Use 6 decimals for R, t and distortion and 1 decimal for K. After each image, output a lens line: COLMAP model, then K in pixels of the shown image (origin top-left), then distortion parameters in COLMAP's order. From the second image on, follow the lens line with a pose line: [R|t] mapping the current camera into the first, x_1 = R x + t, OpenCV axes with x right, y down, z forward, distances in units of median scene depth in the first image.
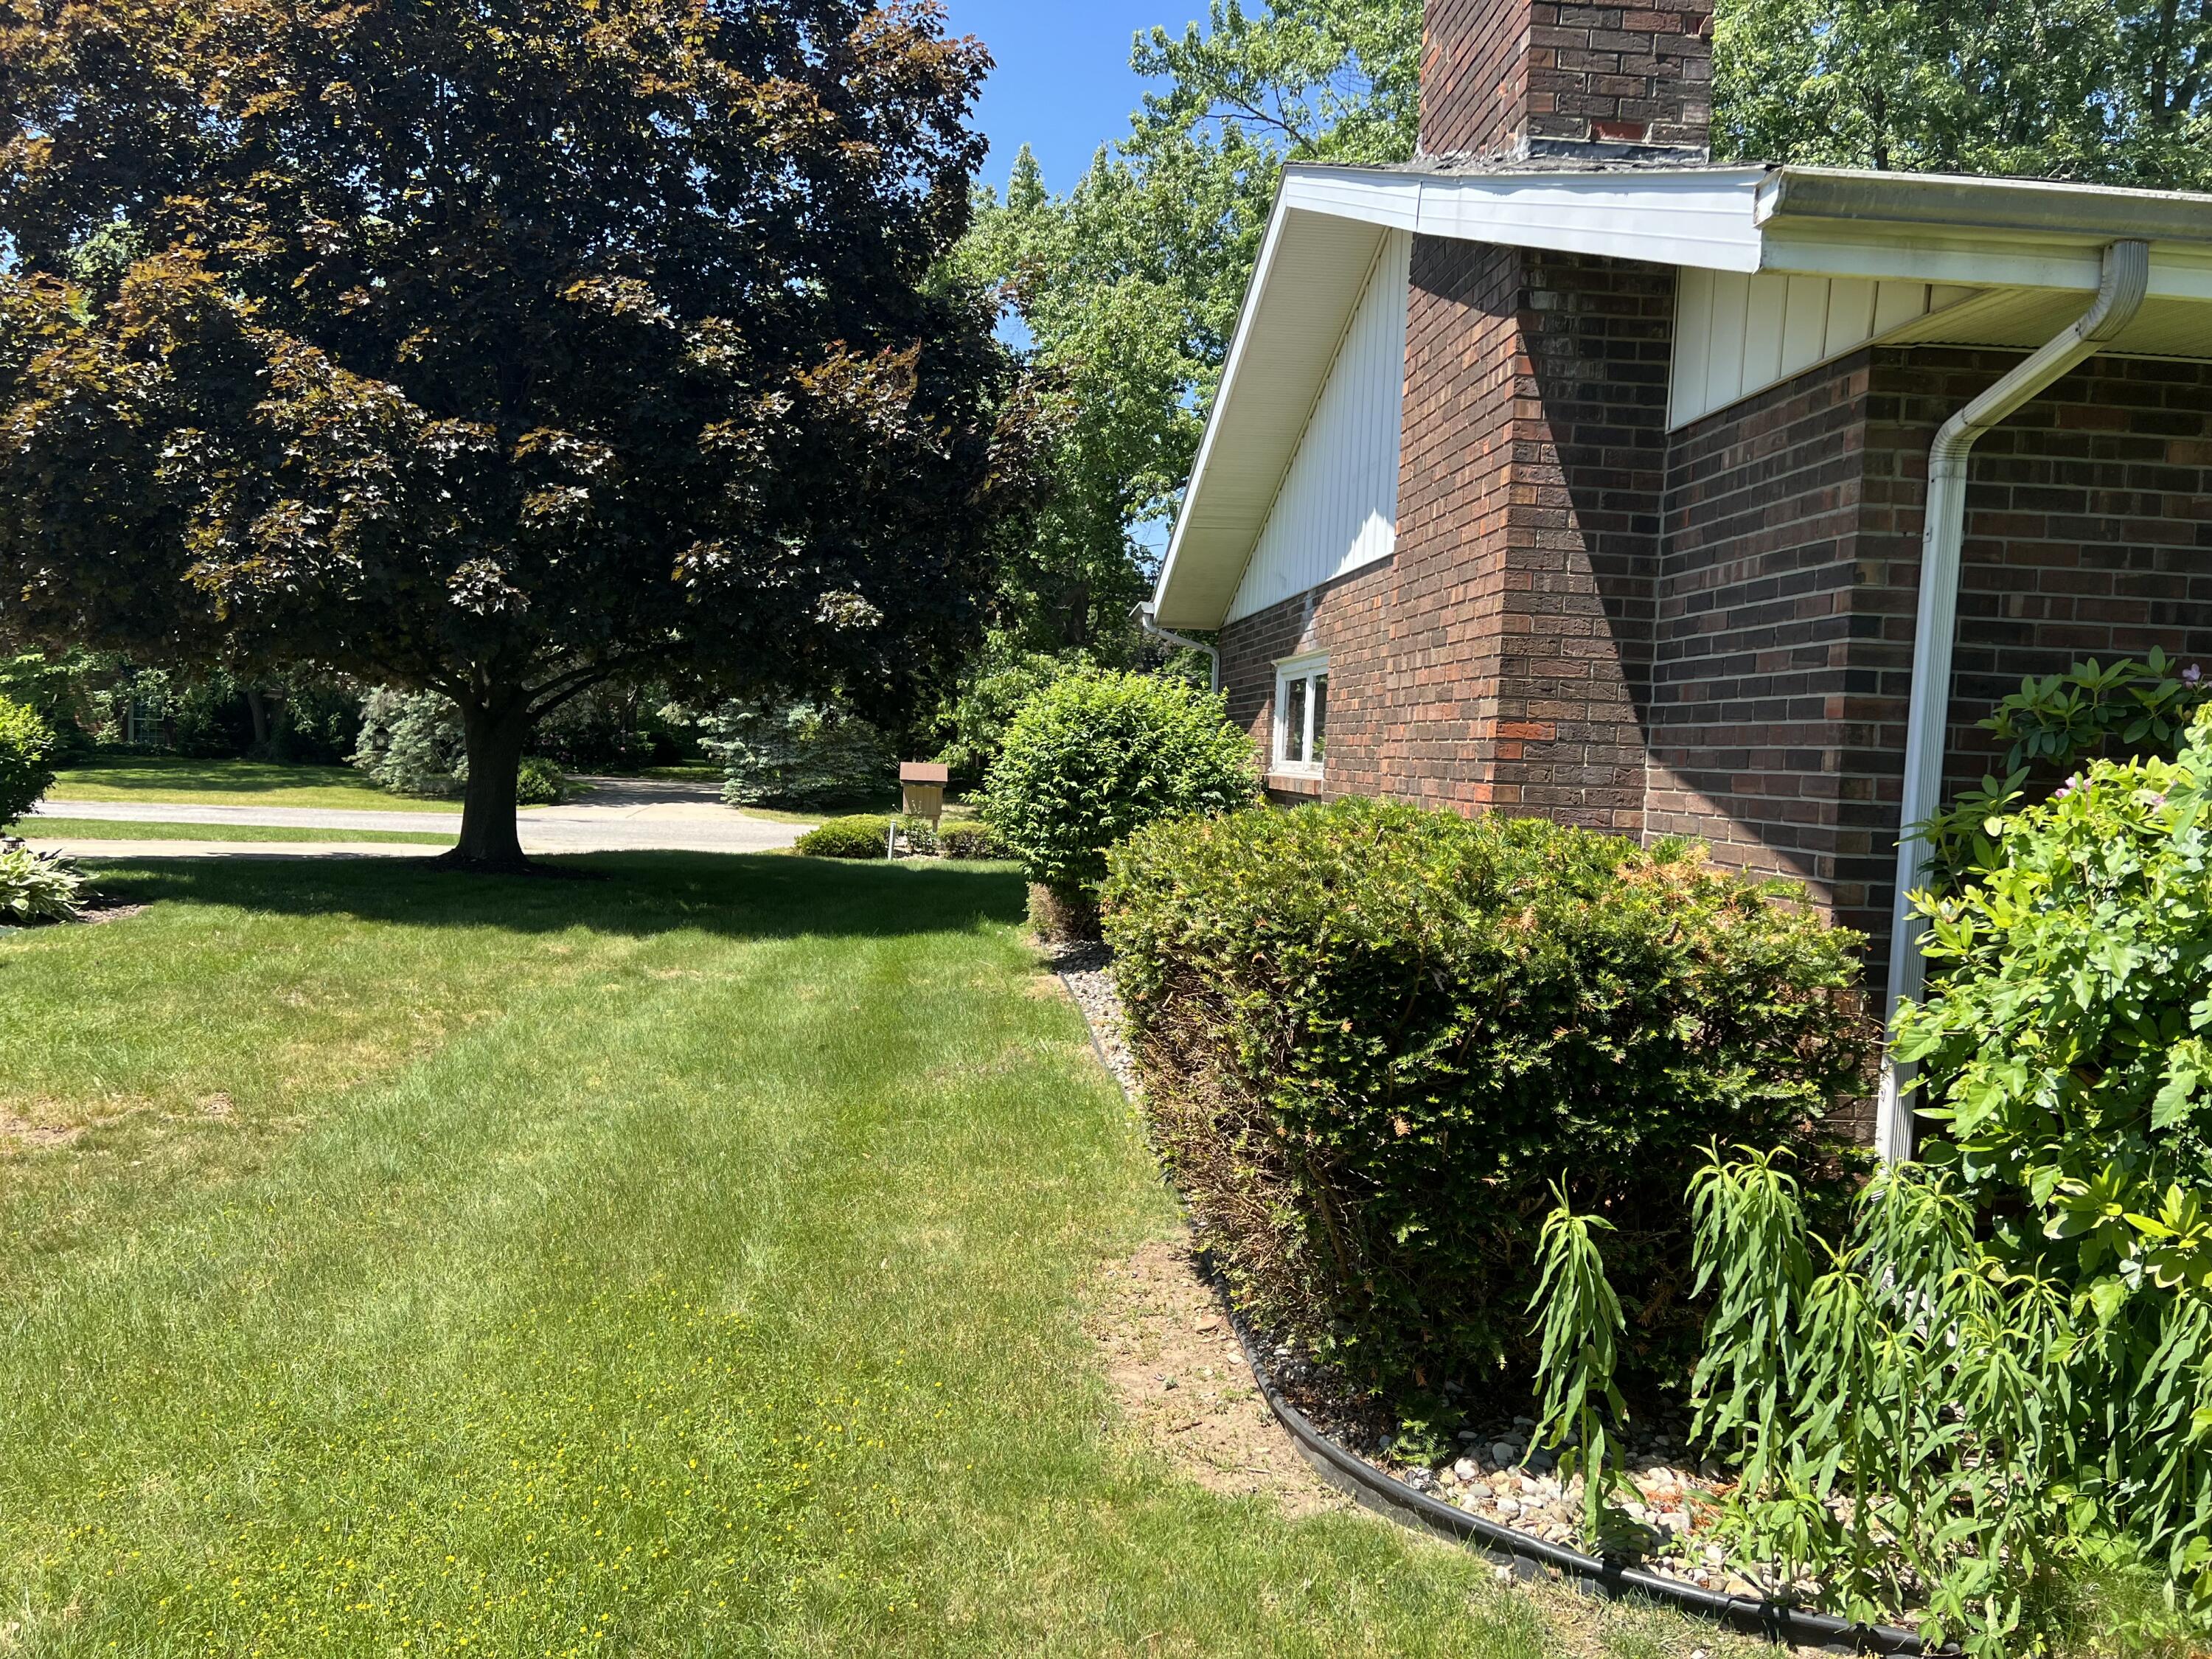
lens RADIAL K [[1670.8, 0, 1107.1], [0, 1670.8, 840.2], [0, 0, 1]] dist [0.004930, -0.016459]
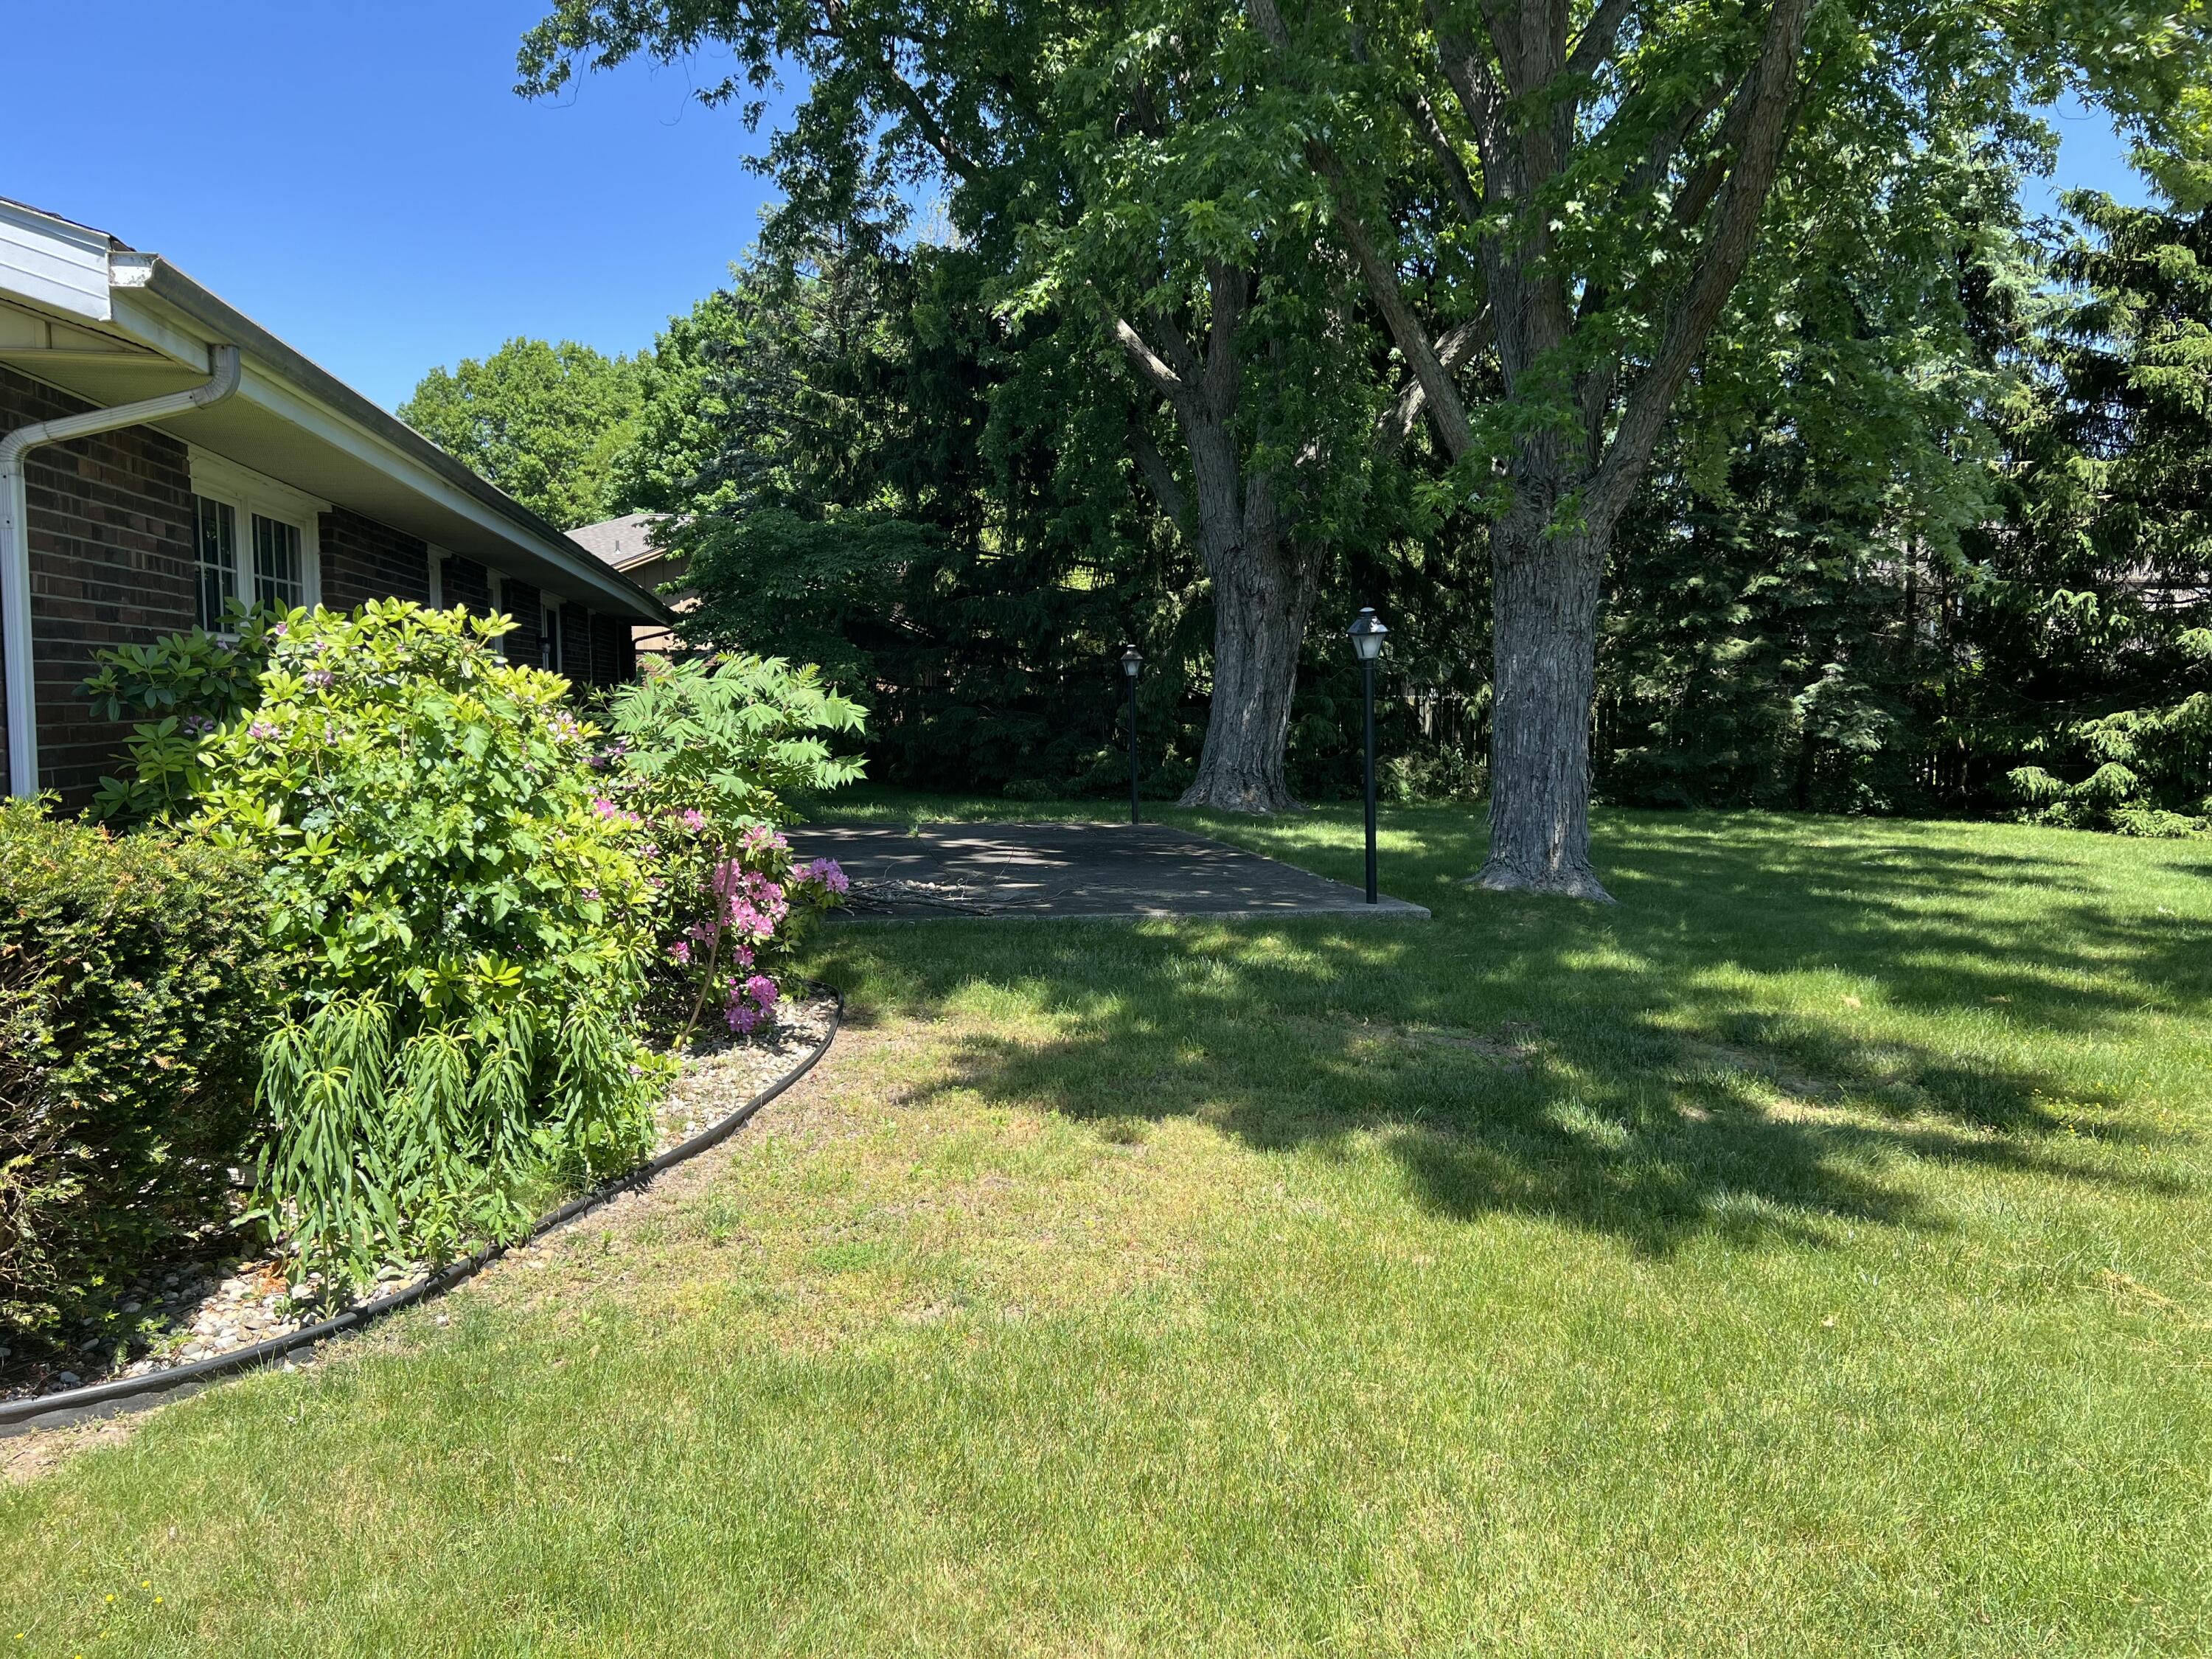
lens RADIAL K [[1670.8, 0, 1105.5], [0, 1670.8, 822.0], [0, 0, 1]] dist [0.004930, -0.016459]
pose [[-0.099924, -0.123003, 0.987363, -0.639676], [0.061040, 0.989703, 0.129472, -0.064651], [-0.993121, 0.073206, -0.091387, 0.282982]]
